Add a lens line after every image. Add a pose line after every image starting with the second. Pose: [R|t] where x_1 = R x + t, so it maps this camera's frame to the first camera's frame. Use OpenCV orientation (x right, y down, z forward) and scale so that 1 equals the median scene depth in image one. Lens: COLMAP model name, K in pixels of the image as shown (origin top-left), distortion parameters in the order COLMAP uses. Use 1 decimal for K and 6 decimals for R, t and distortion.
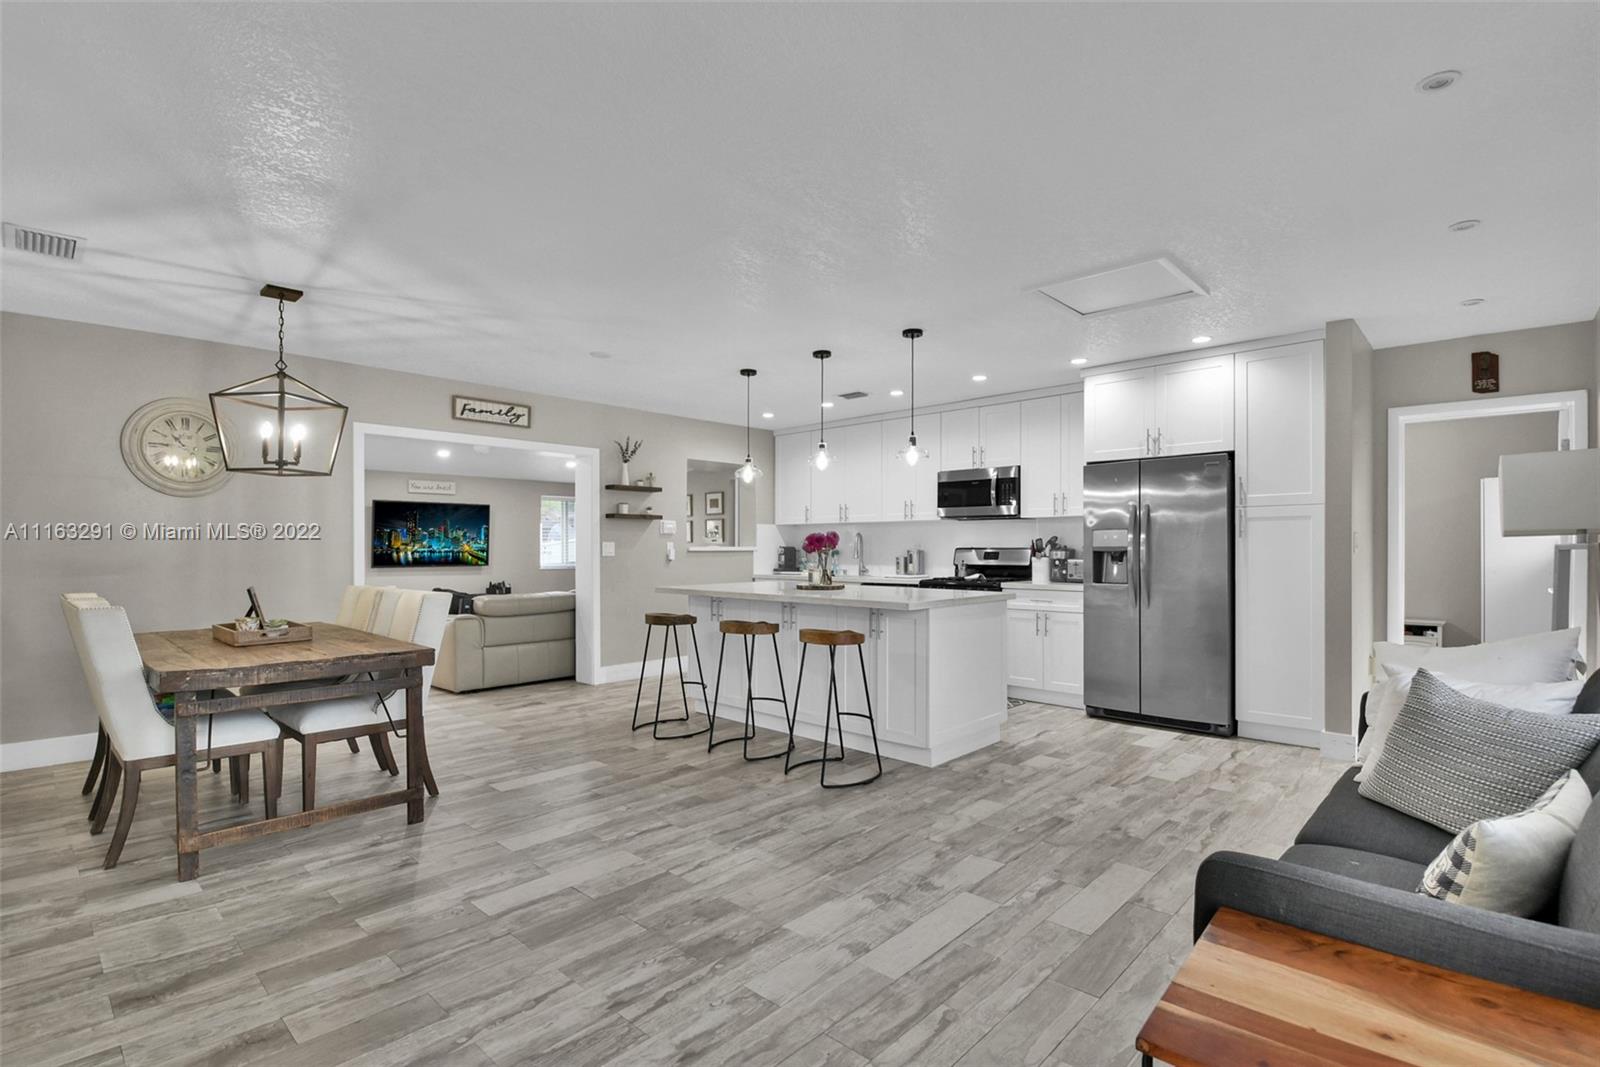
lens RADIAL K [[749.9, 0, 807.6], [0, 749.9, 549.7], [0, 0, 1]] dist [0.000977, -0.001201]
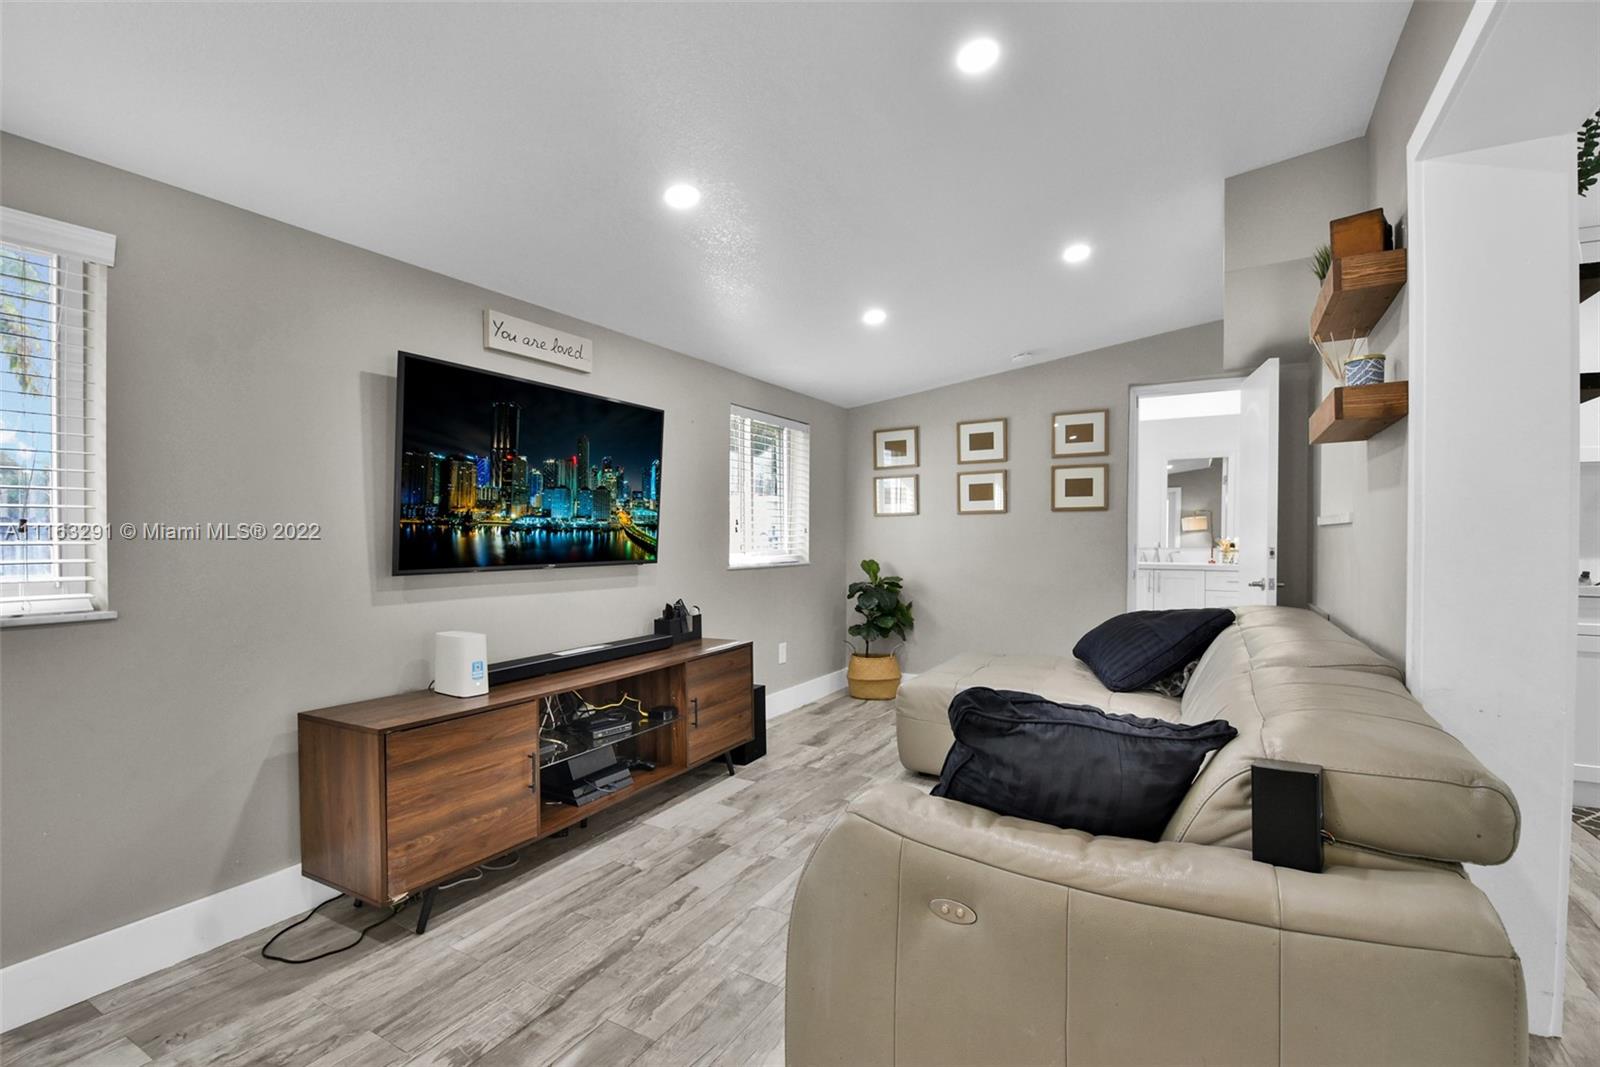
lens RADIAL K [[710.6, 0, 810.7], [0, 710.6, 558.8], [0, 0, 1]] dist [0.021715, -0.027043]
pose [[0.972420, -0.006637, 0.233142, -0.793877], [-0.001097, 0.999454, 0.033028, 0.011727], [-0.233234, -0.032373, 0.971882, 1.118318]]
